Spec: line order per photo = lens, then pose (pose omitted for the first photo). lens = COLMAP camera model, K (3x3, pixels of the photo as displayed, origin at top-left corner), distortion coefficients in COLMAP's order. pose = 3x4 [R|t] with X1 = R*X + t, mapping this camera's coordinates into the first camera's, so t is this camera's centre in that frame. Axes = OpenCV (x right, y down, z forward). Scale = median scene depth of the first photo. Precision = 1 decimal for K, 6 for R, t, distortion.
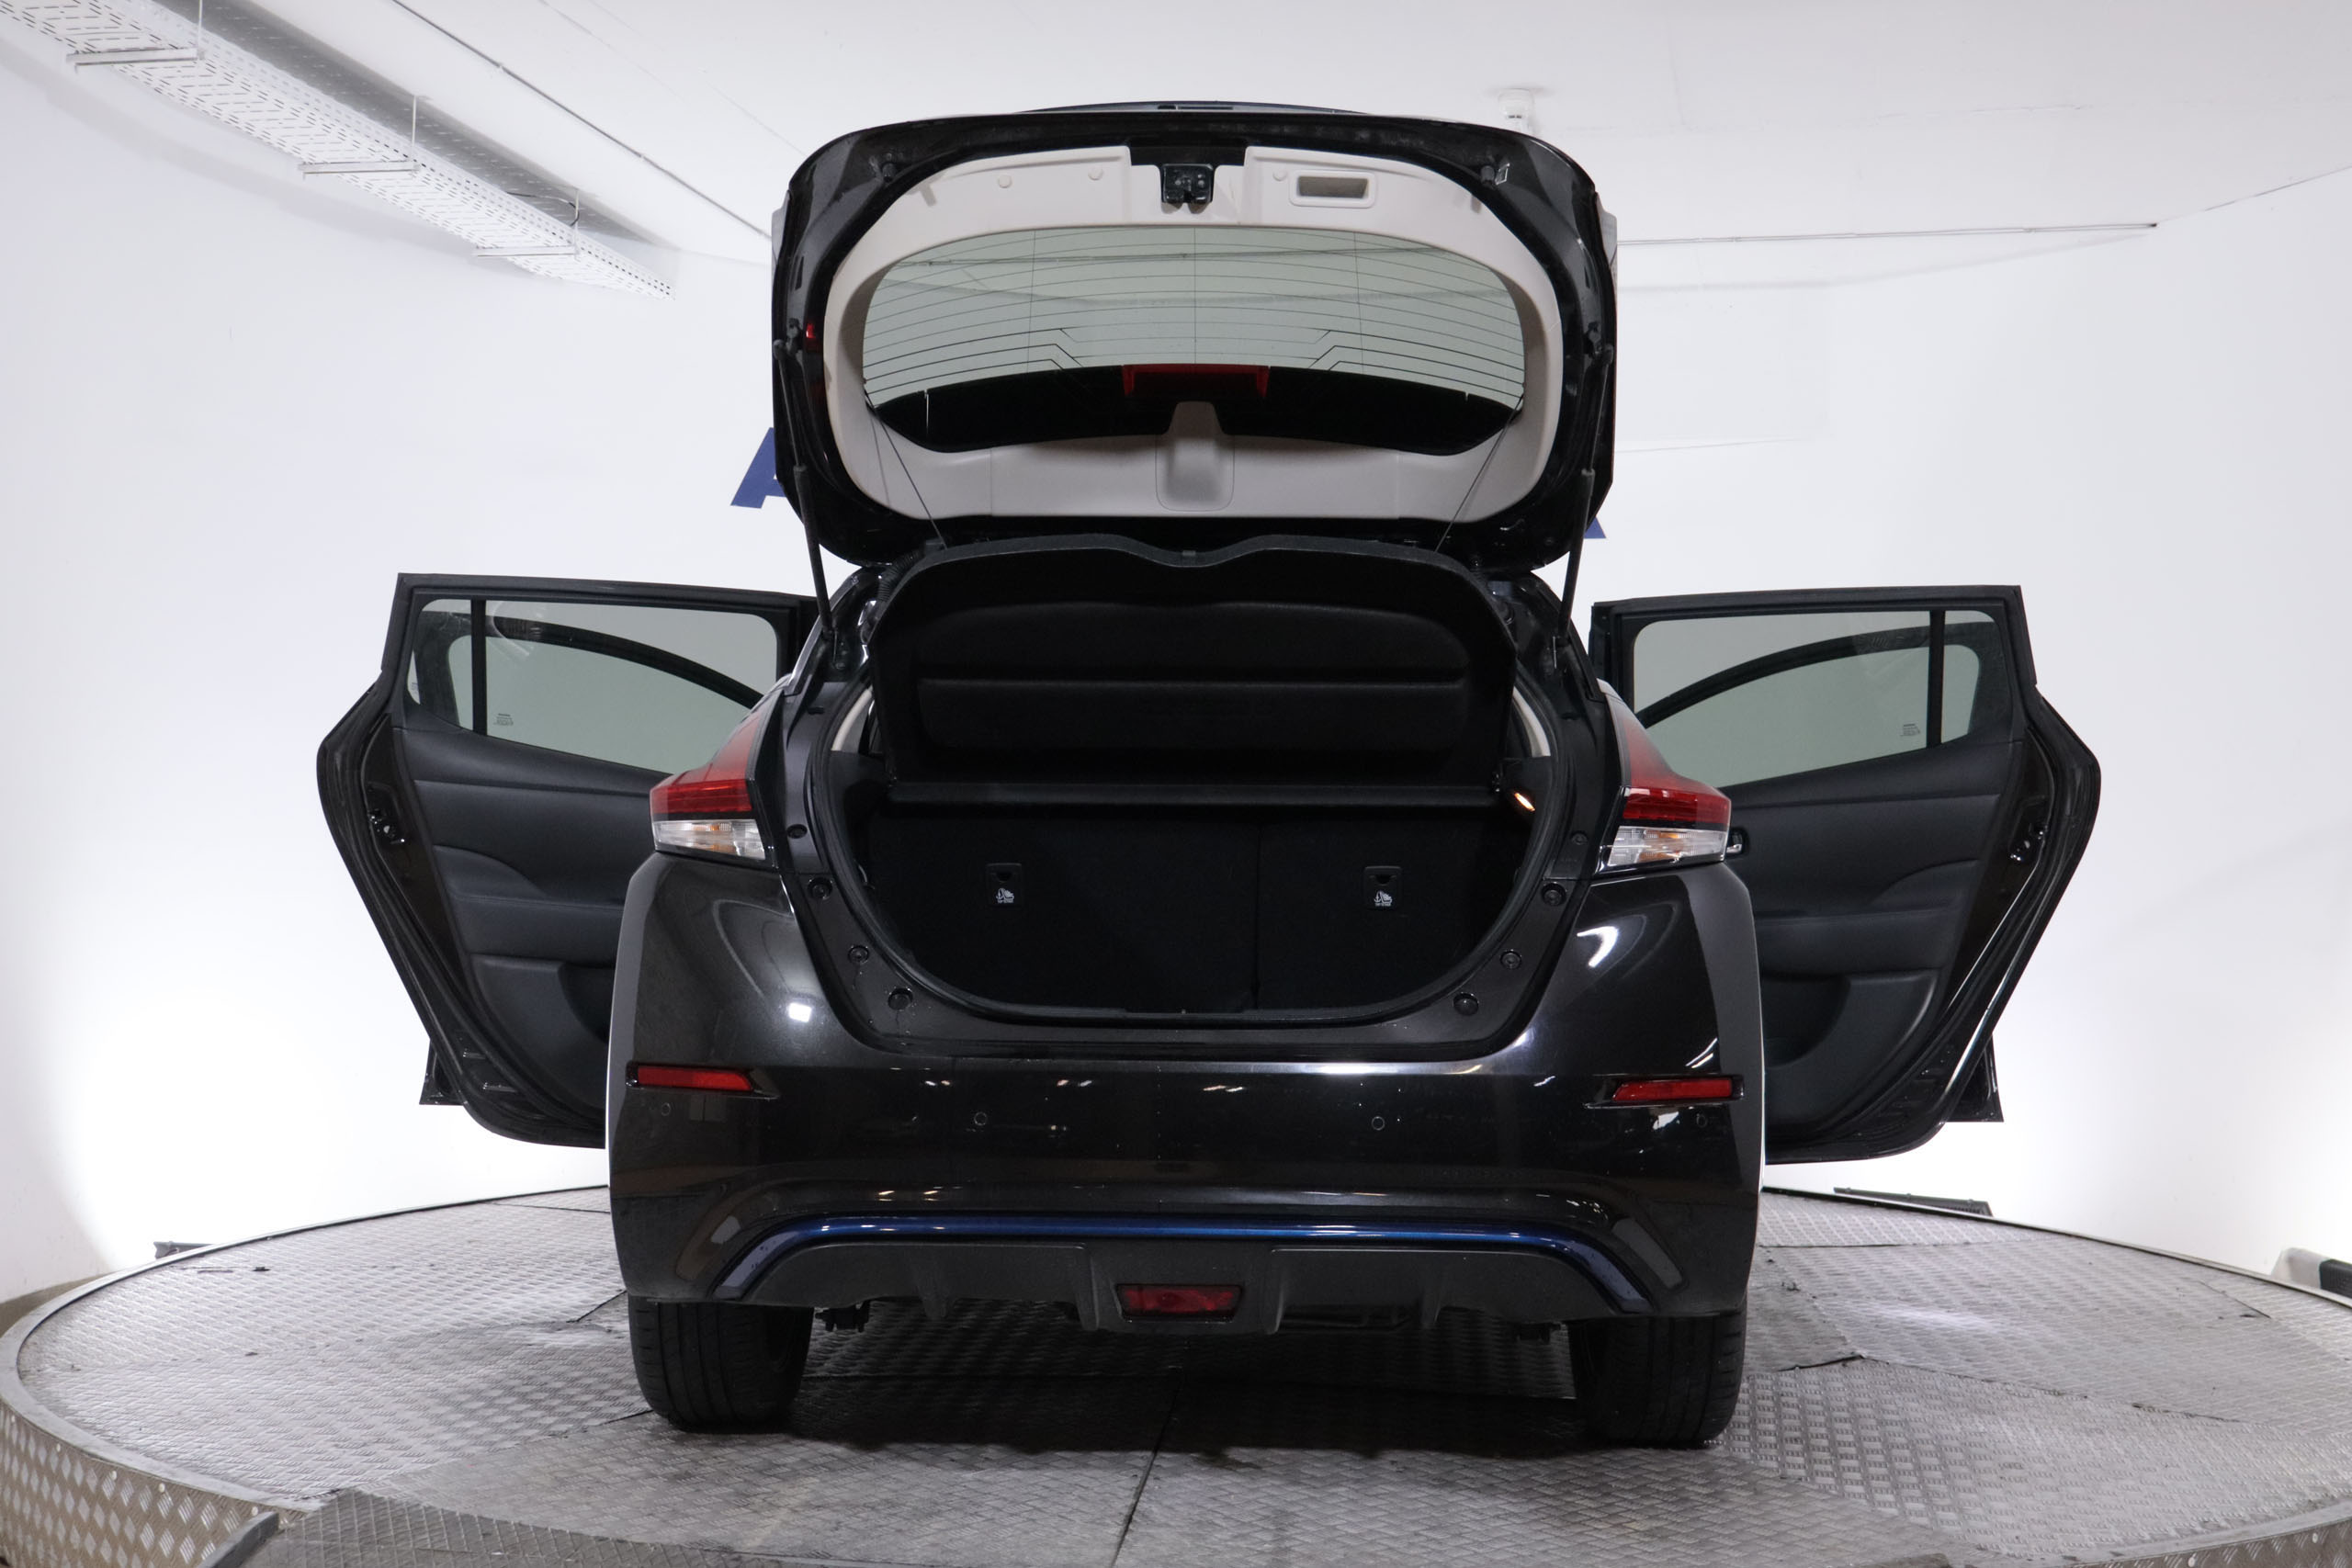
lens RADIAL K [[2662.6, 0, 1168.5], [0, 2662.6, 767.5], [0, 0, 1]] dist [0.028008, 0.000000]
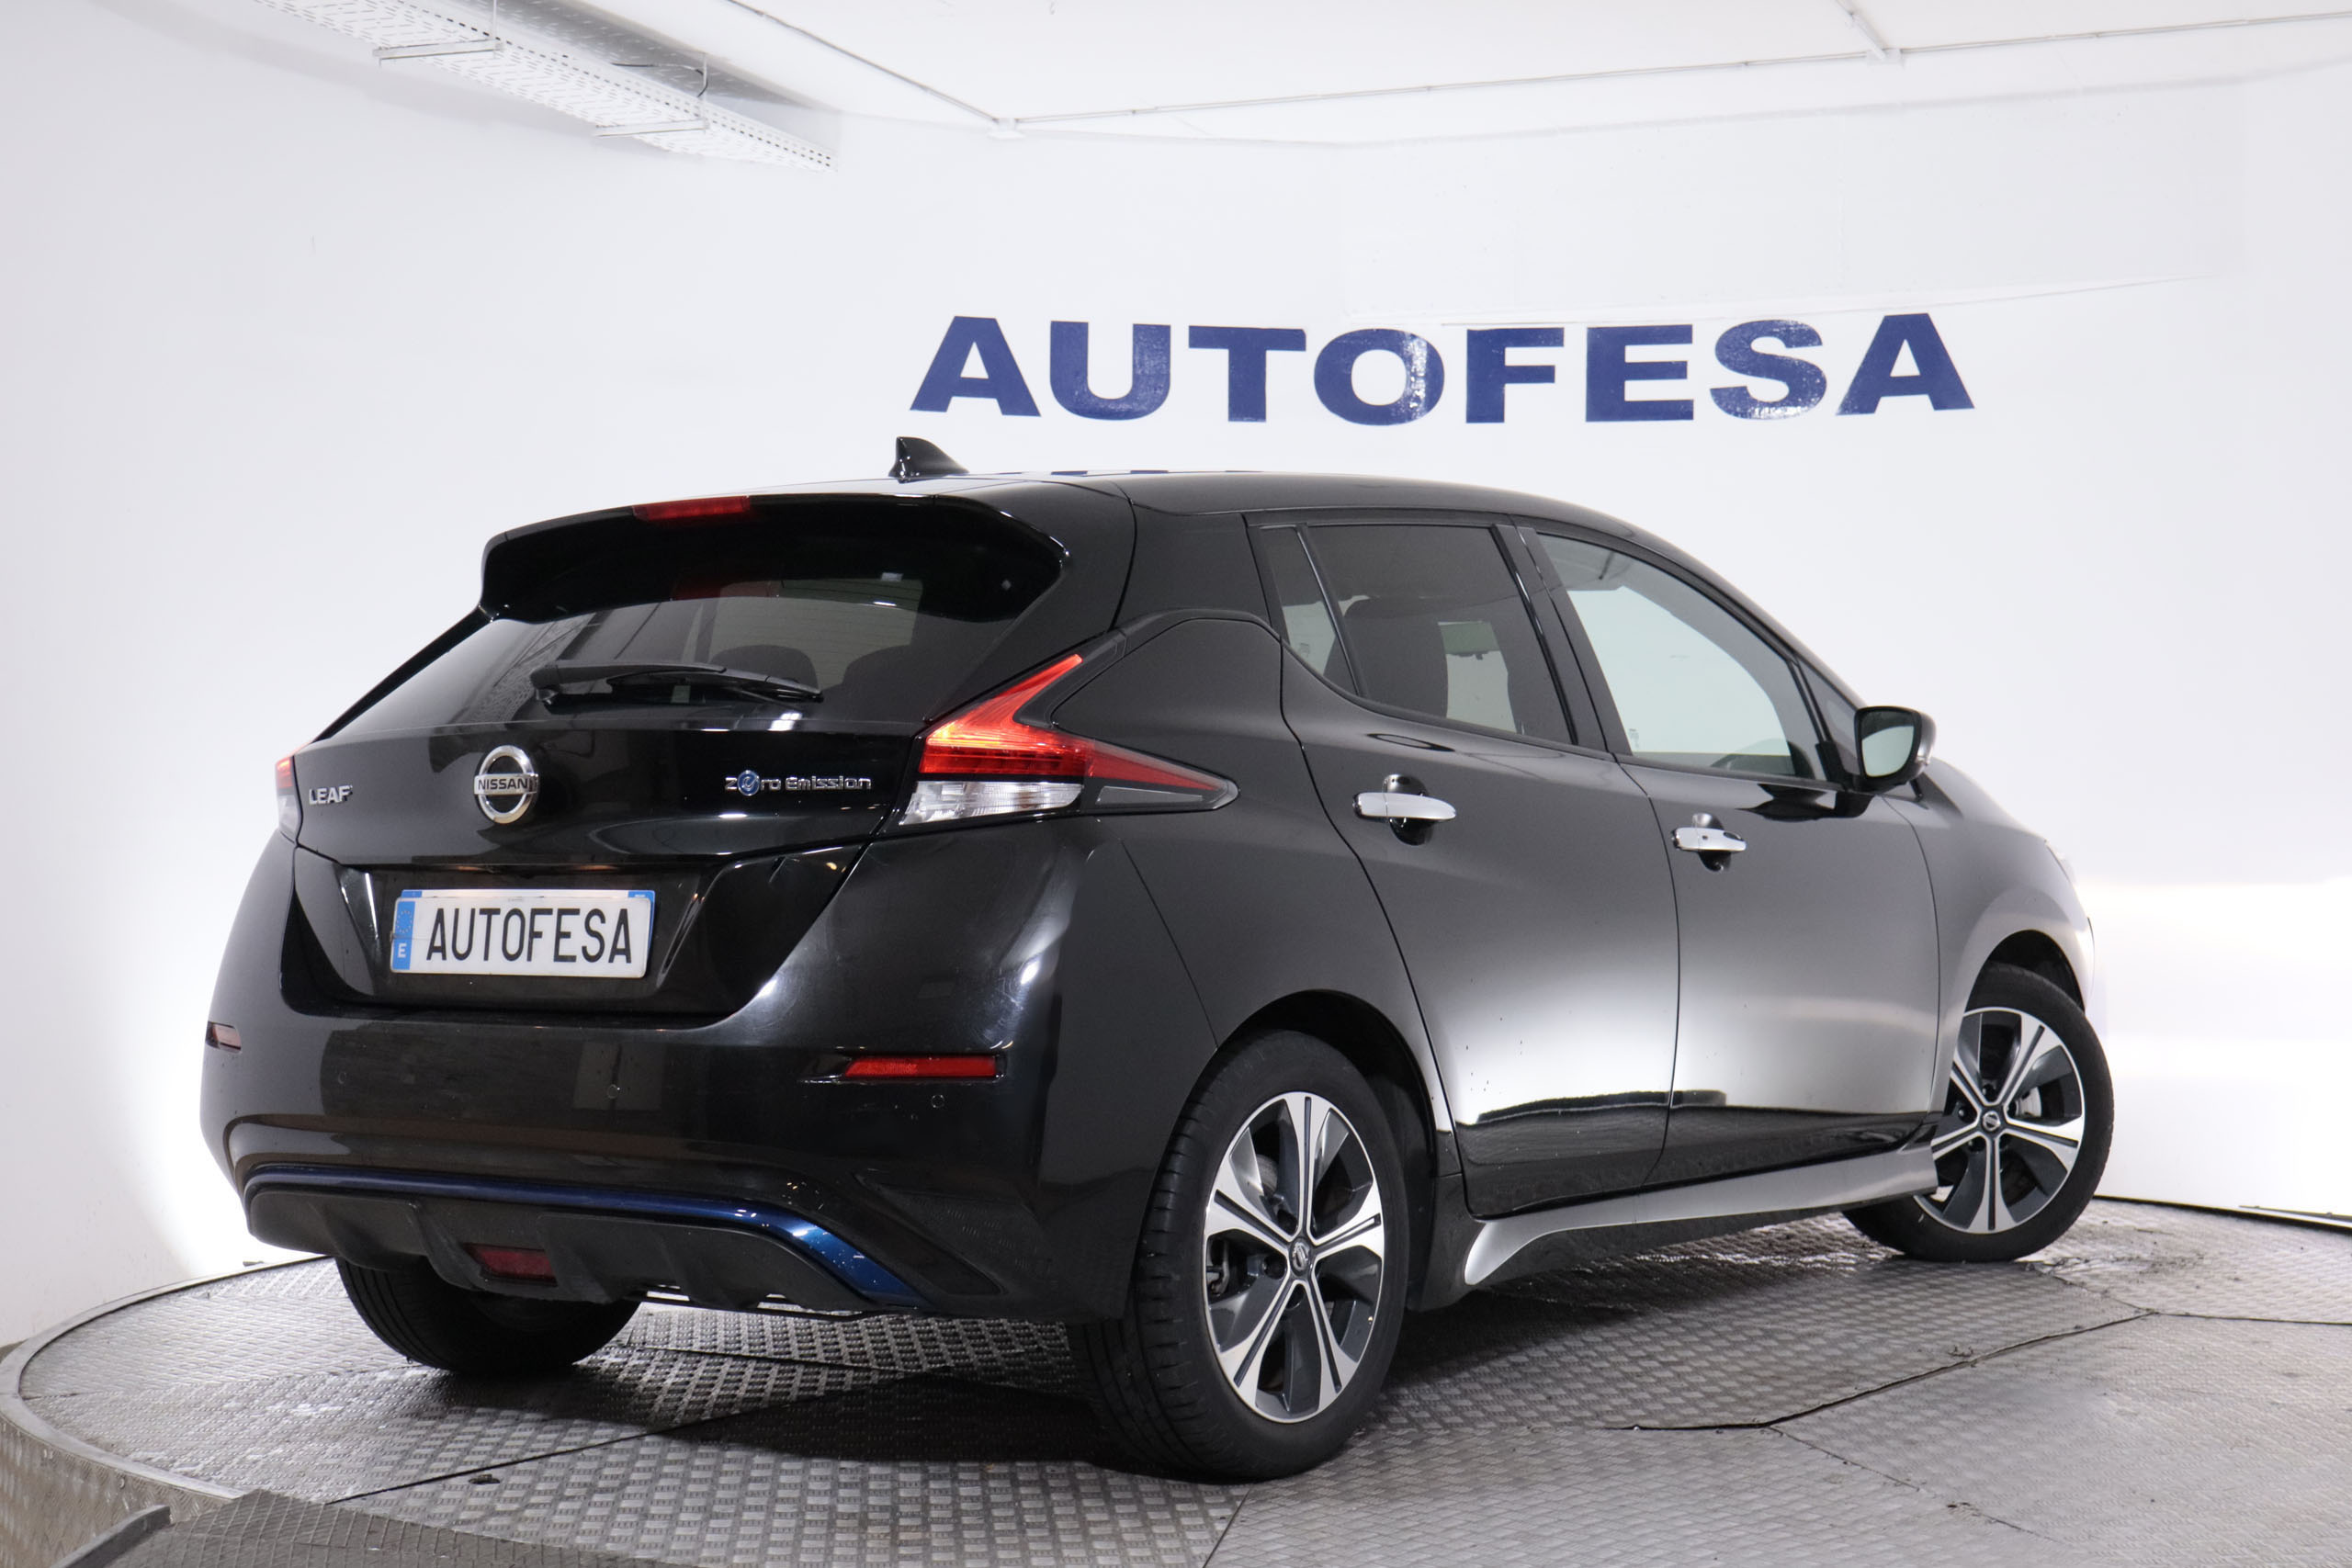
lens RADIAL K [[3420.5, 0, 1180.1], [0, 3420.5, 768.1], [0, 0, 1]] dist [0.025159, 0.000000]
pose [[0.986786, -0.021341, -0.160619, 0.155806], [0.024407, 0.999555, 0.017140, -0.001421], [0.160182, -0.020834, 0.986868, -0.110216]]
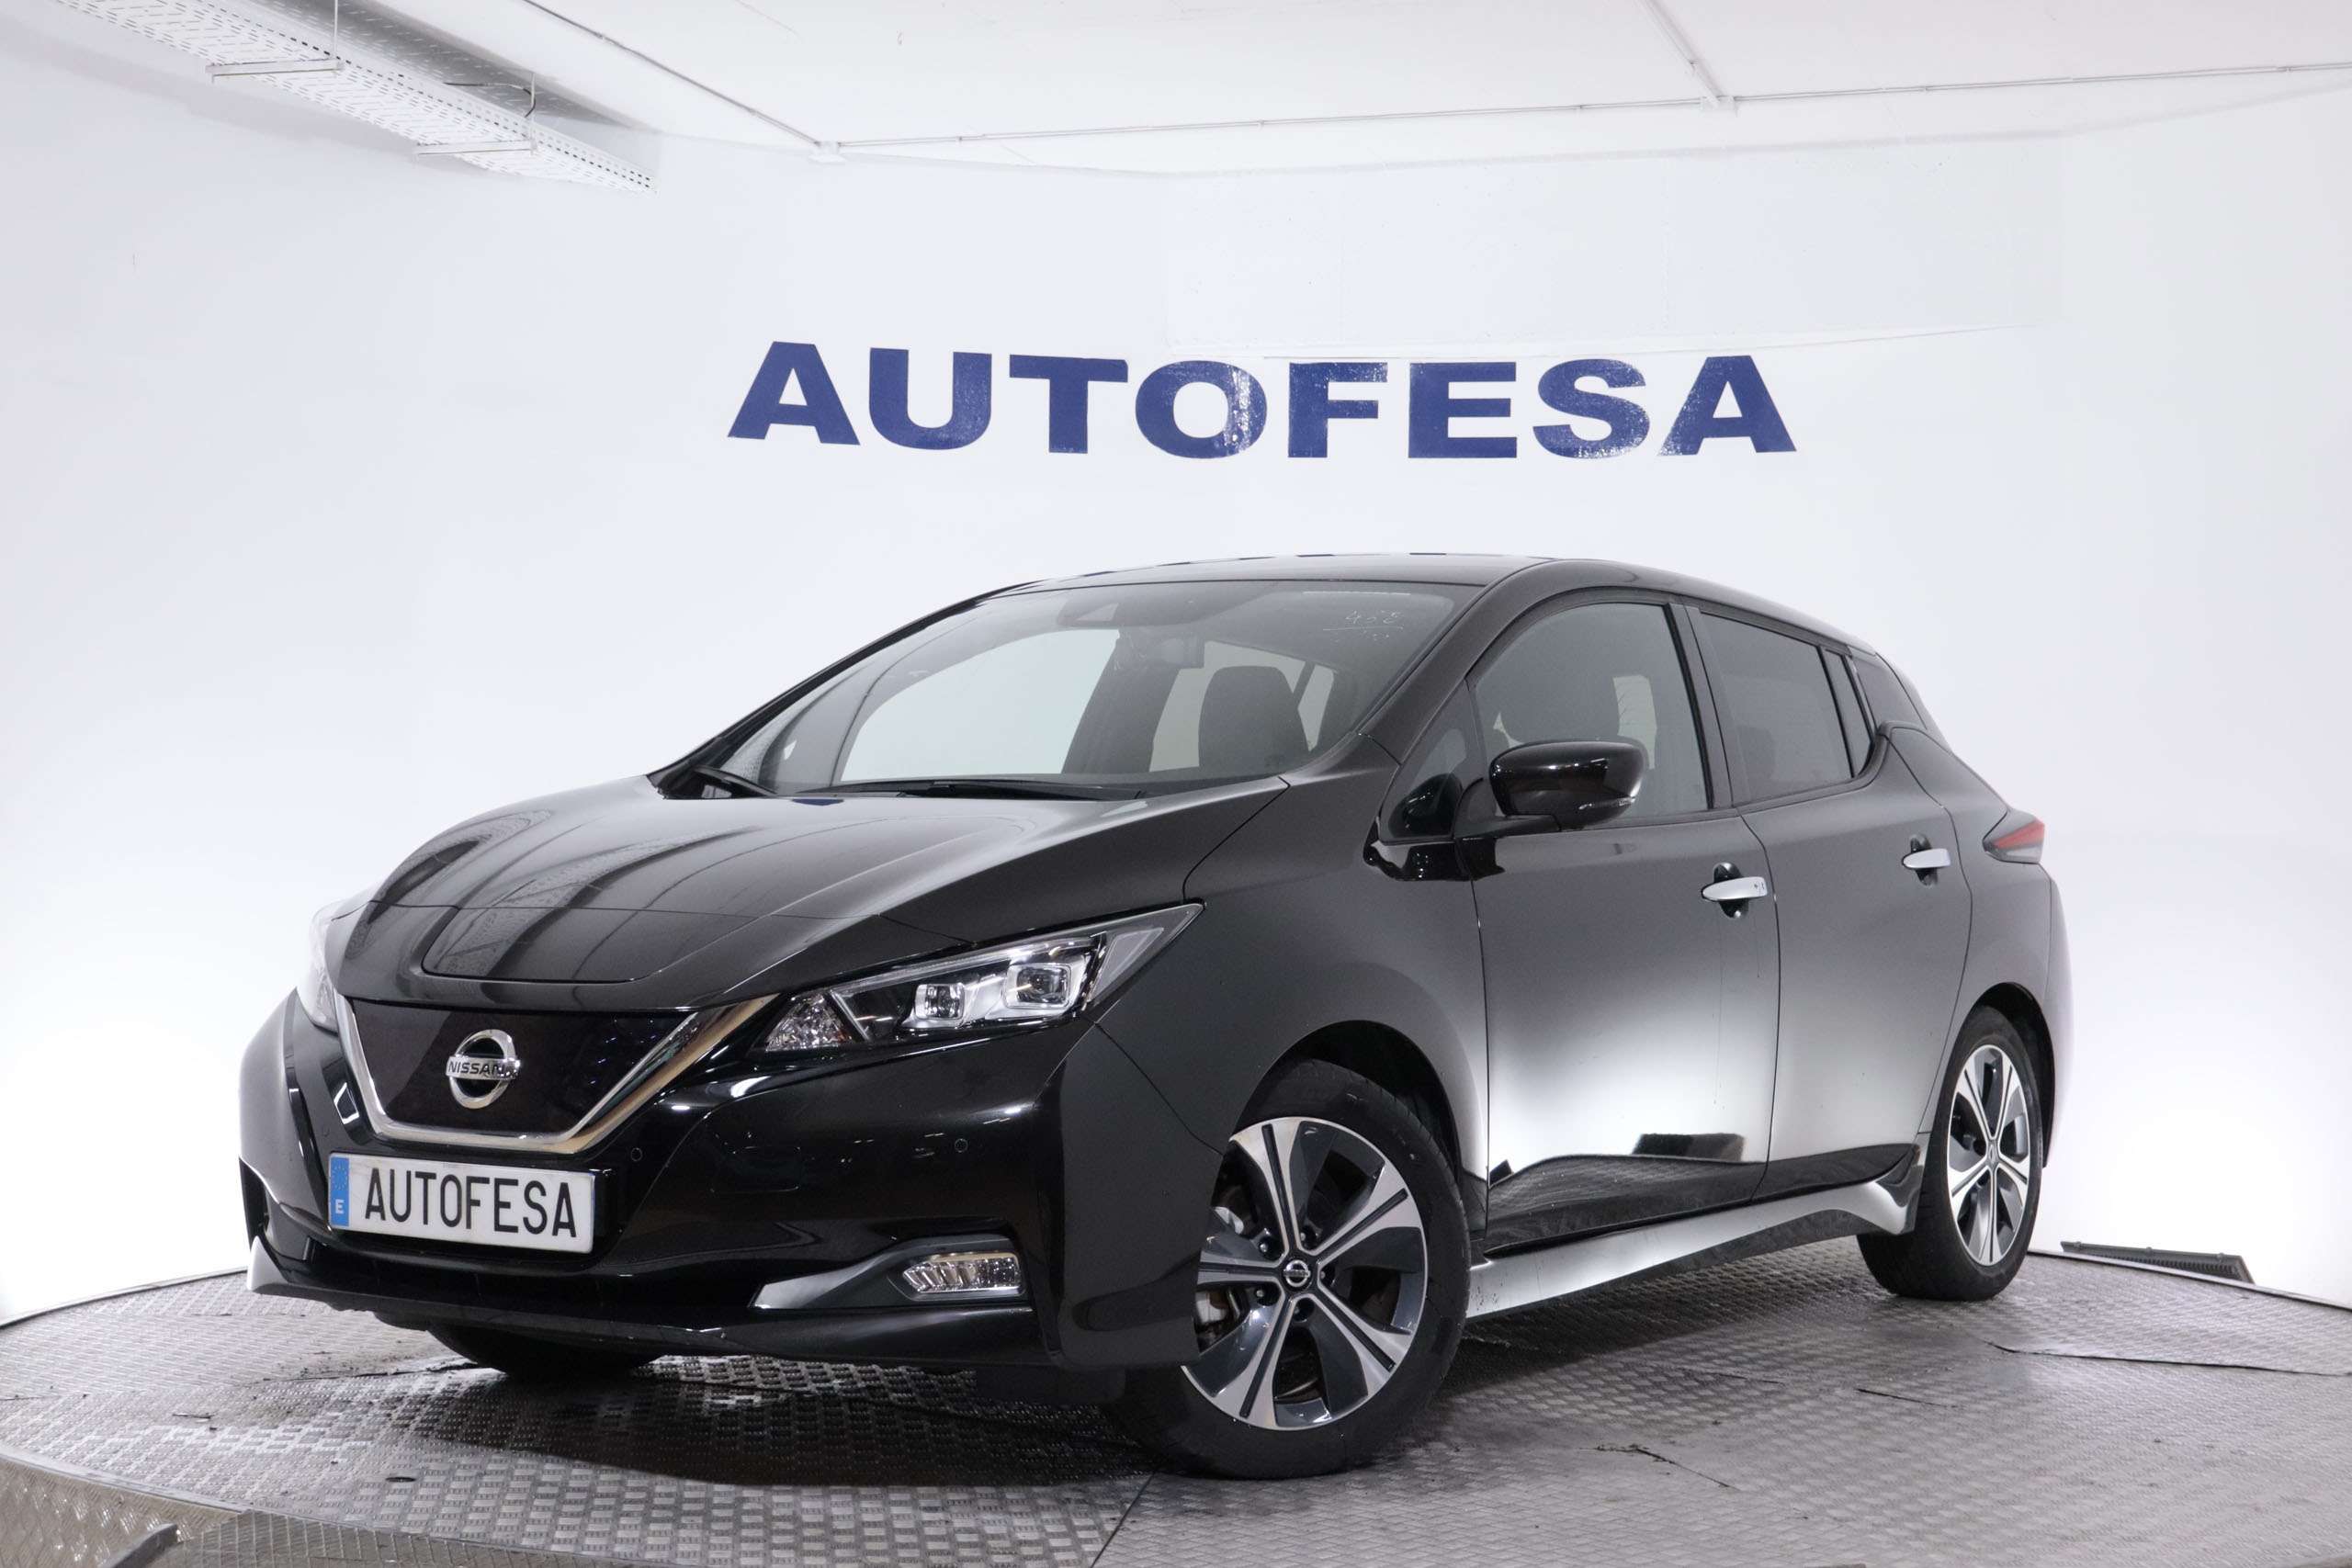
lens RADIAL K [[3646.1, 0, 1170.7], [0, 3646.1, 771.1], [0, 0, 1]] dist [0.011777, 0.000000]
pose [[0.997238, -0.016843, -0.072339, 0.090348], [0.017728, 0.999775, 0.011610, -0.008153], [0.072127, -0.012861, 0.997313, -0.211972]]
